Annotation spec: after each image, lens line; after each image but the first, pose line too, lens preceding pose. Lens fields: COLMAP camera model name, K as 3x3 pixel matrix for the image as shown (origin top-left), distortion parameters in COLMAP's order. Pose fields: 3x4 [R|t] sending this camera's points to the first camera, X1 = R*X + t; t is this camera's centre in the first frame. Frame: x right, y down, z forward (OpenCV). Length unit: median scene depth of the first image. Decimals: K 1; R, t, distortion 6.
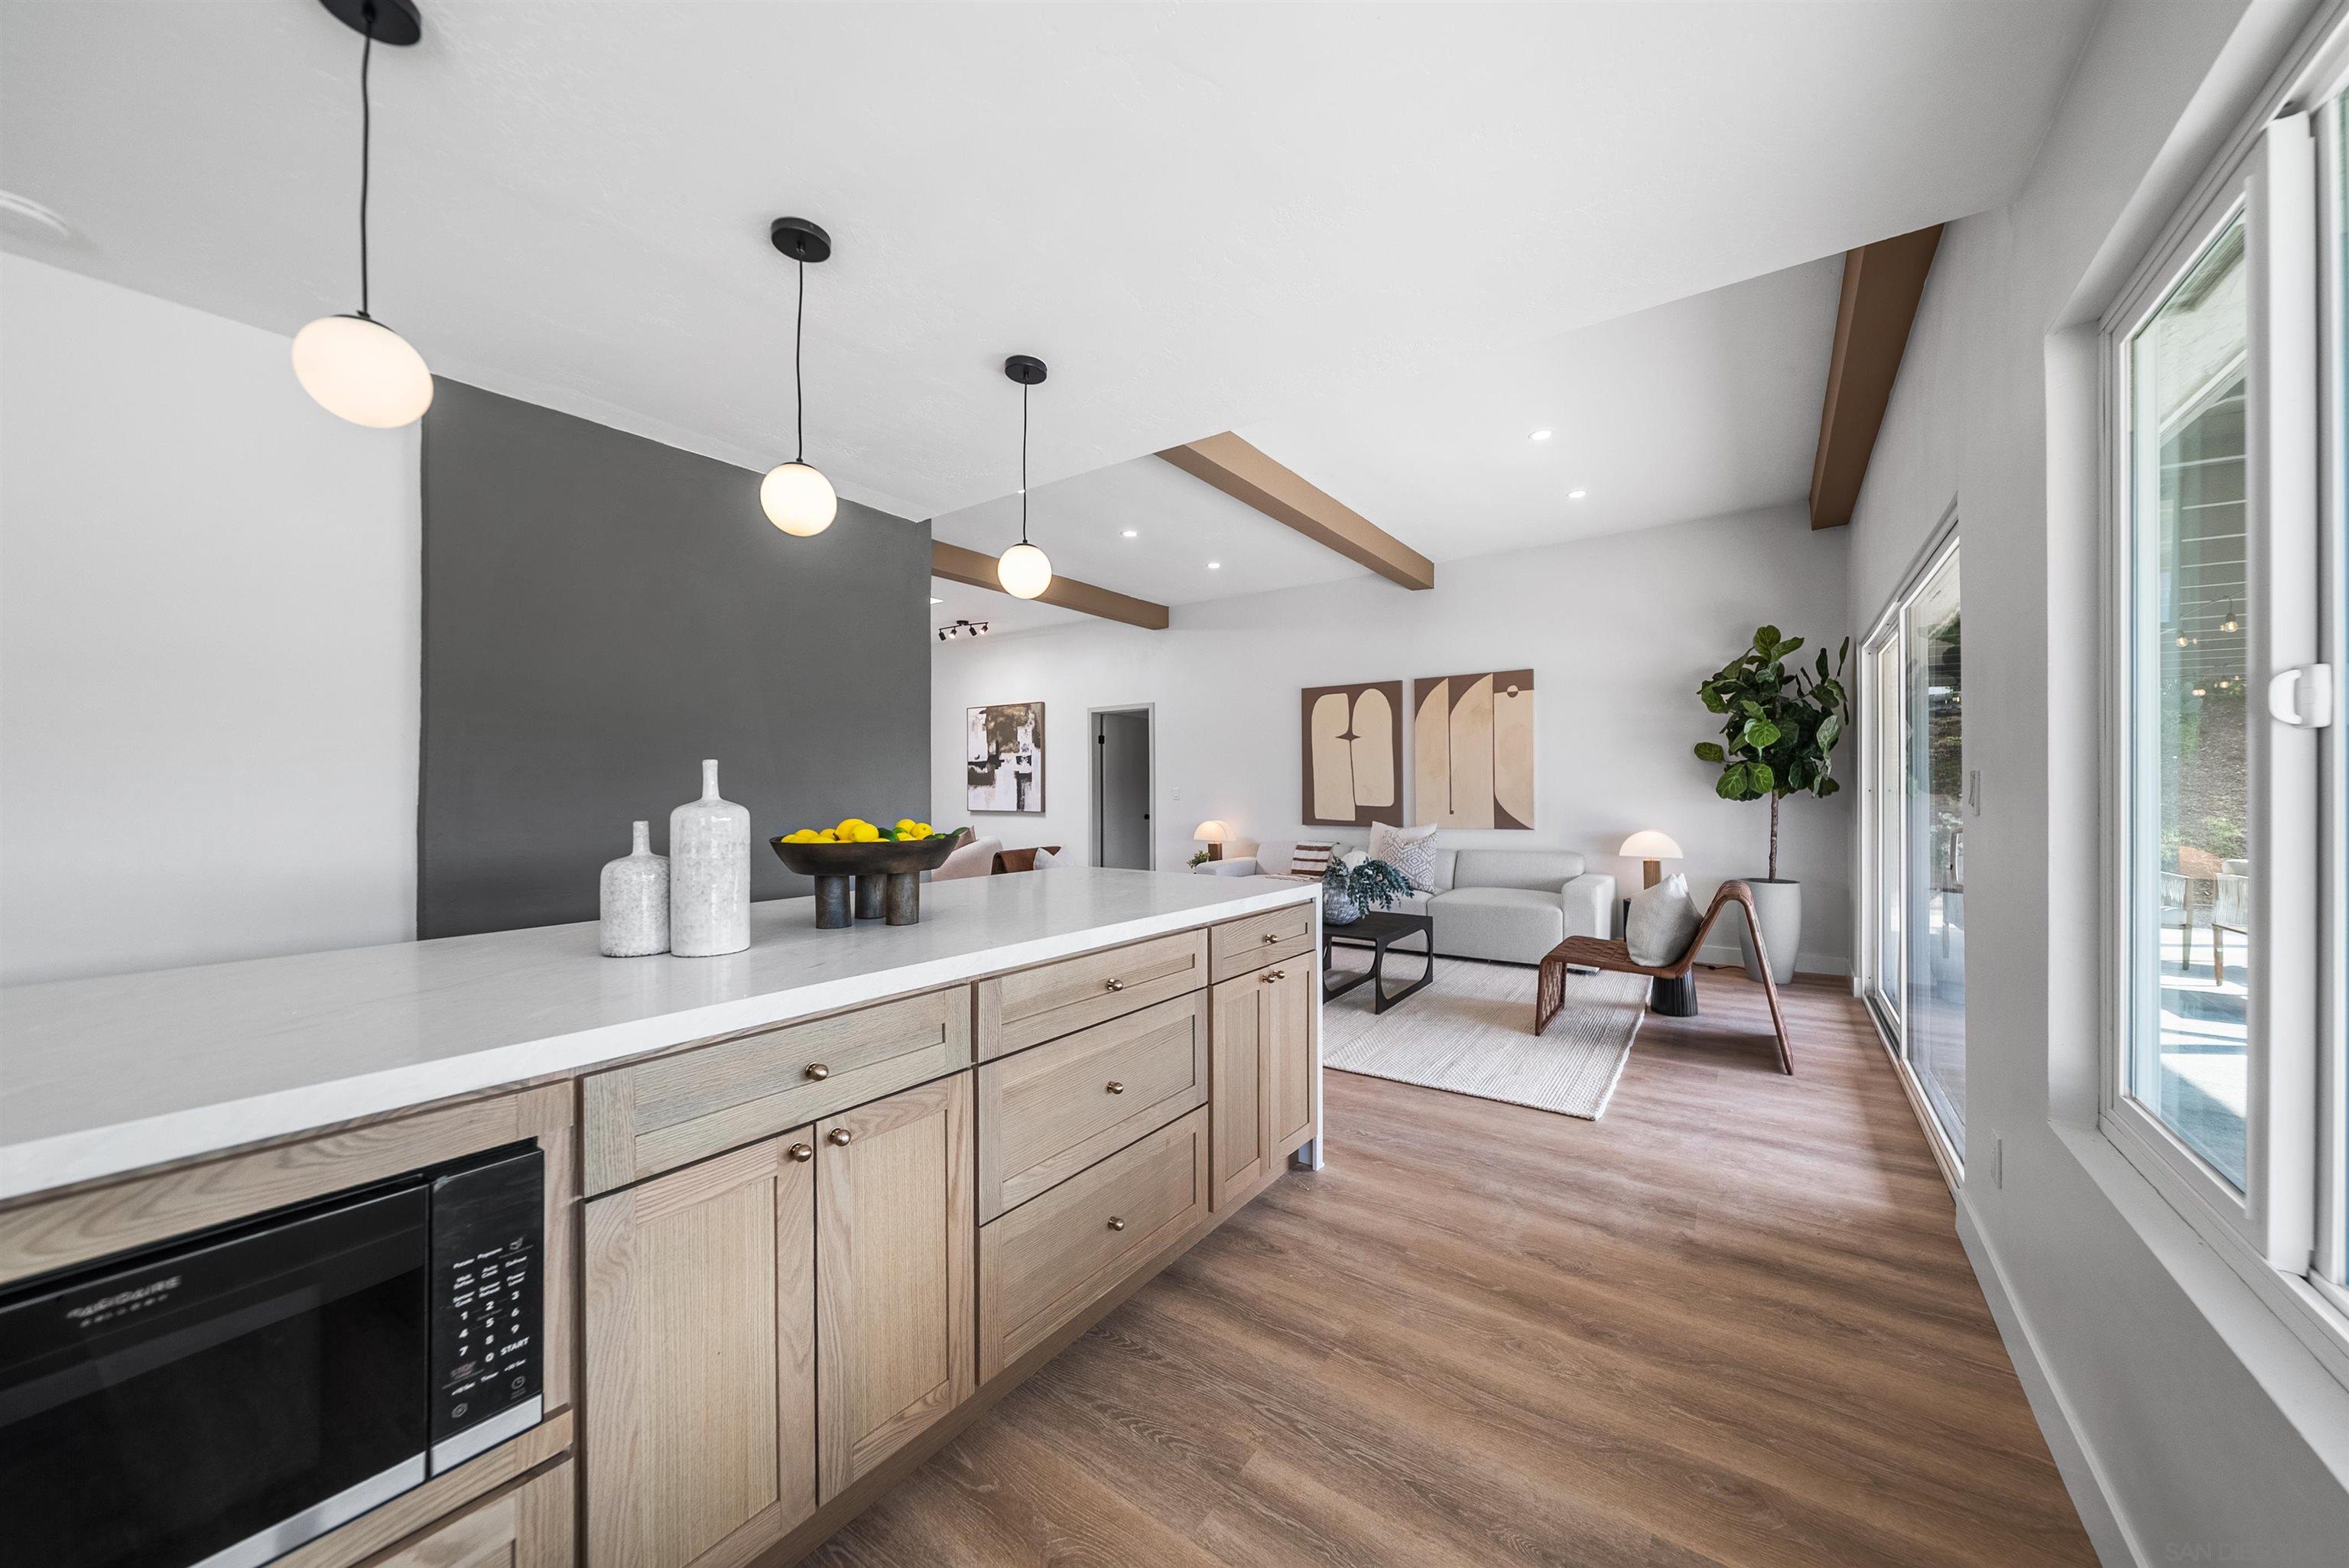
lens RADIAL K [[825.0, 0, 1174.4], [0, 825.0, 781.5], [0, 0, 1]] dist [-0.002636, -0.000830]
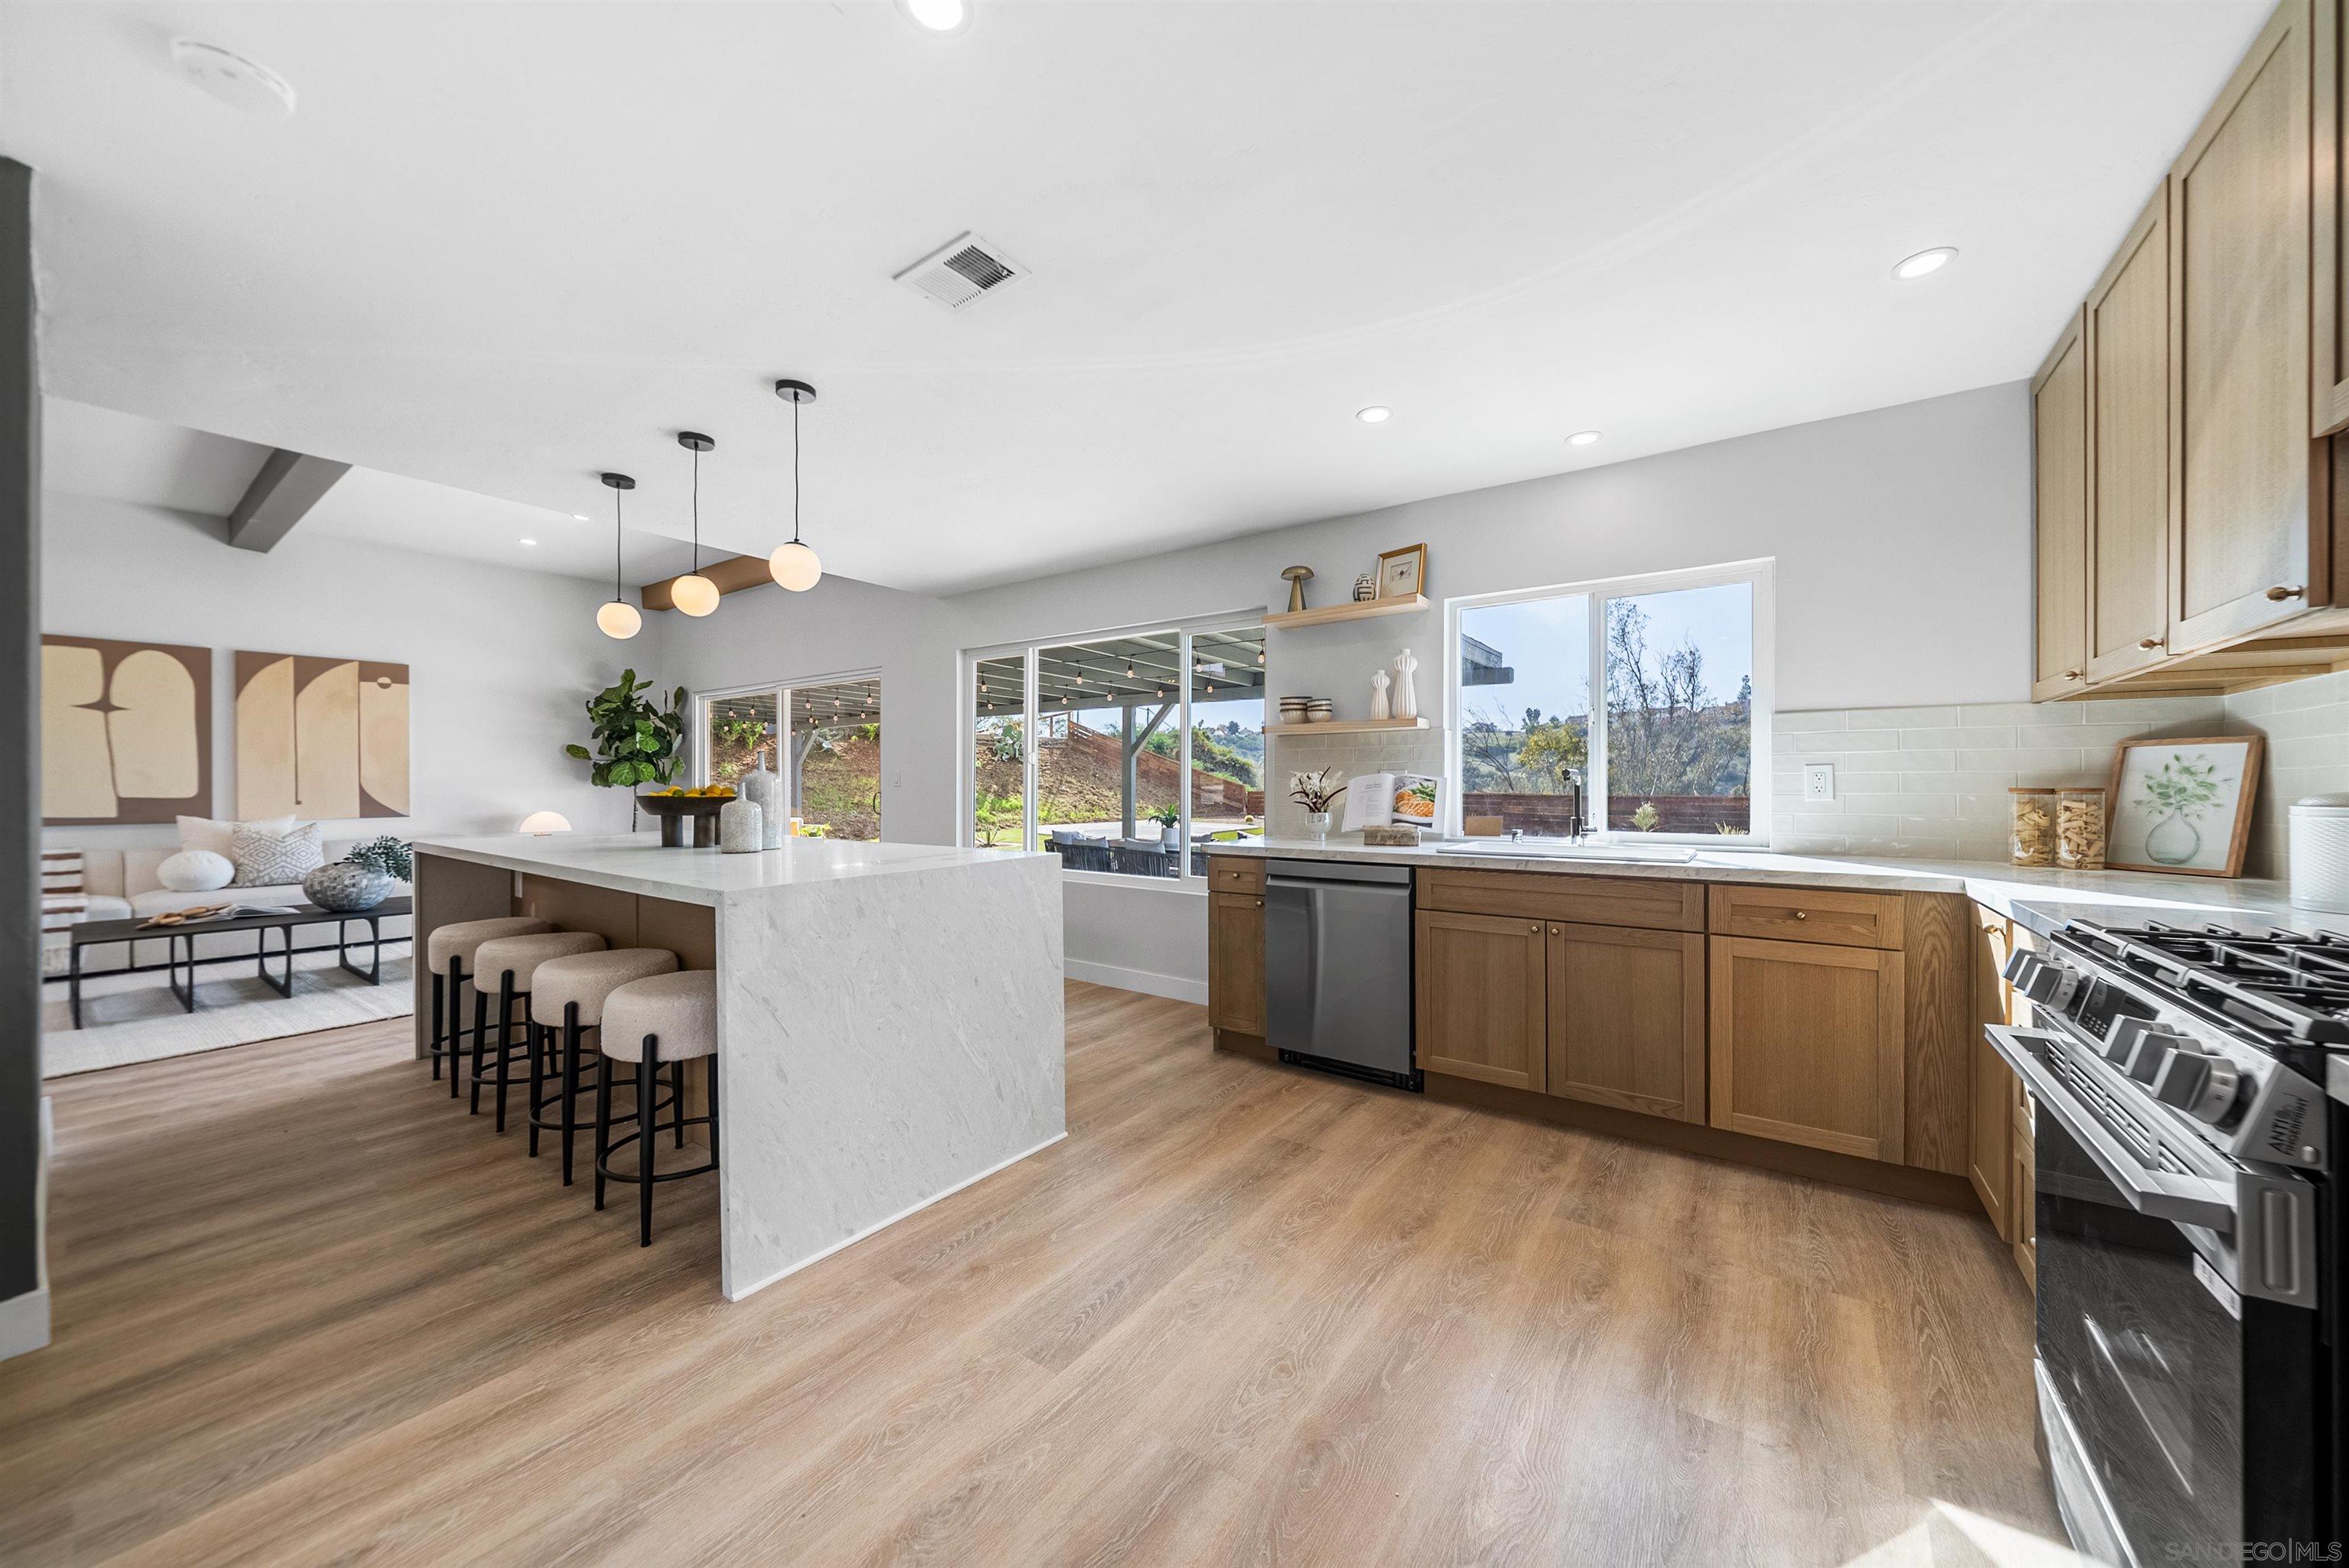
lens RADIAL K [[825.0, 0, 1160.6], [0, 825.0, 778.3], [0, 0, 1]] dist [-0.002636, -0.000830]
pose [[0.017389, 0.011567, 0.999782, -0.522843], [-0.009579, 0.999889, -0.011401, 0.010165], [-0.999803, -0.009378, 0.017497, 0.012675]]
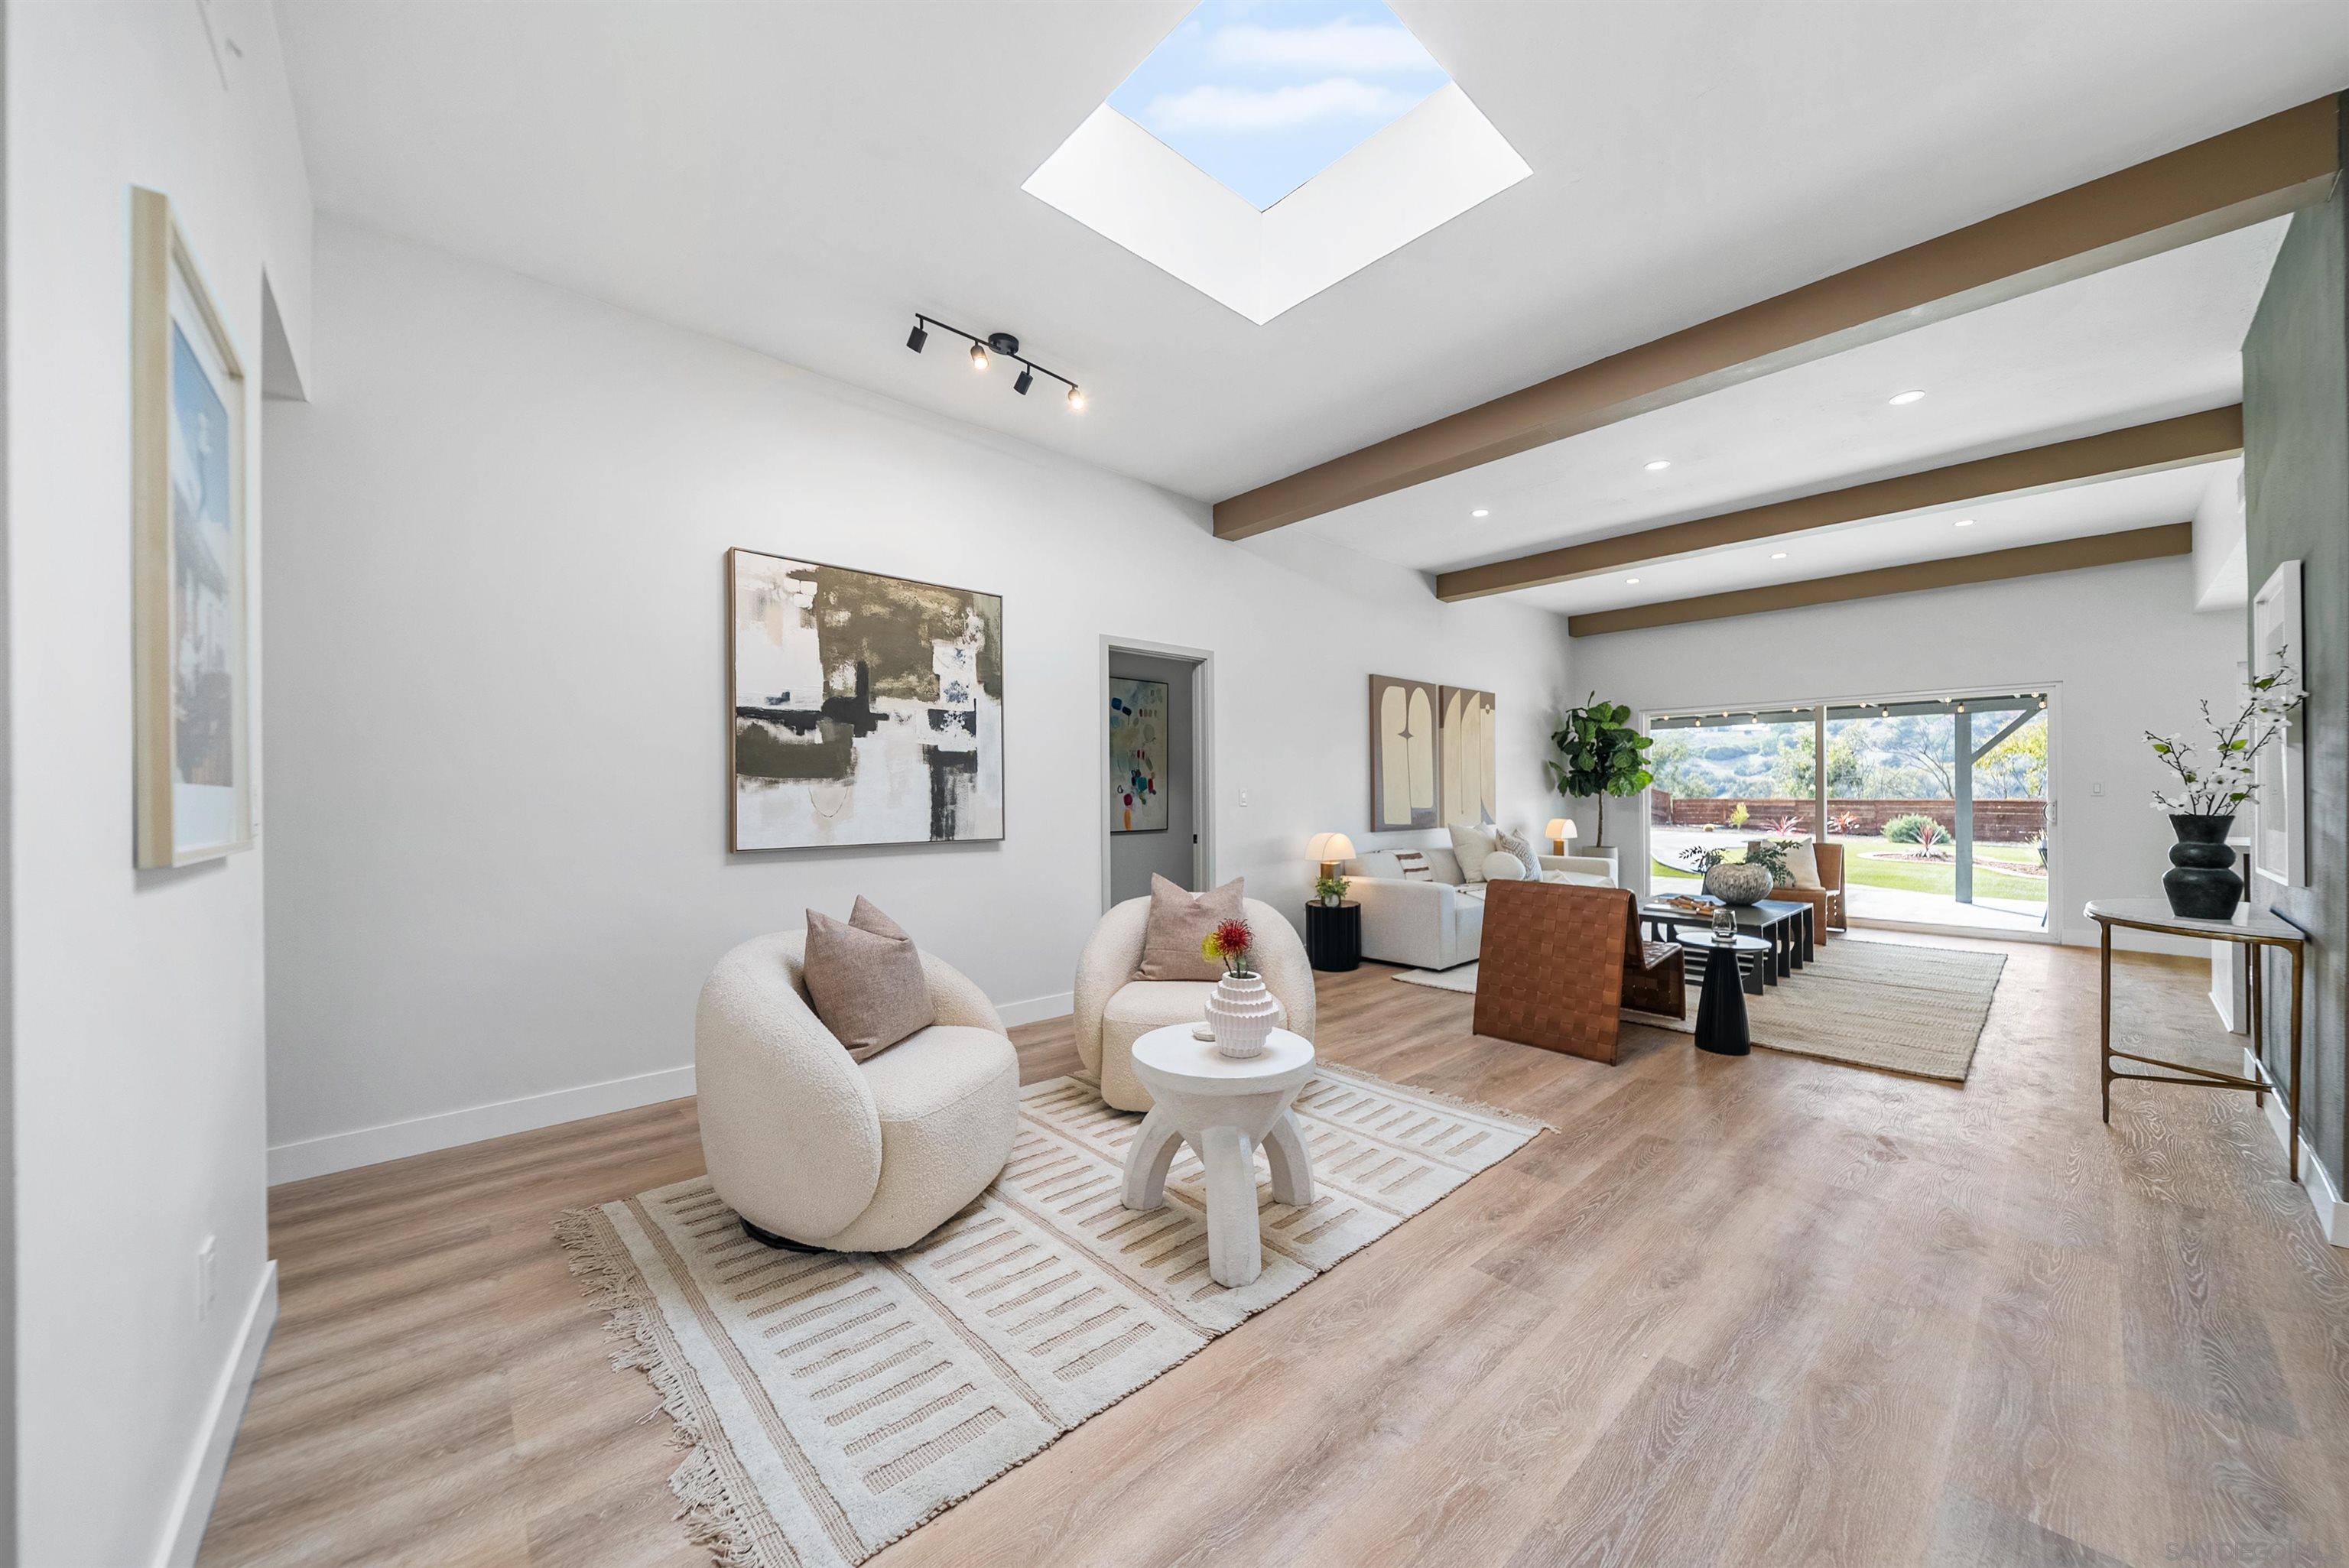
lens RADIAL K [[825.0, 0, 1155.3], [0, 825.0, 790.5], [0, 0, 1]] dist [-0.002636, -0.000830]
pose [[0.234607, 0.003012, 0.972086, -0.749592], [-0.012430, 0.999923, -0.000098, 0.011604], [-0.972011, -0.012060, 0.234626, 1.046483]]
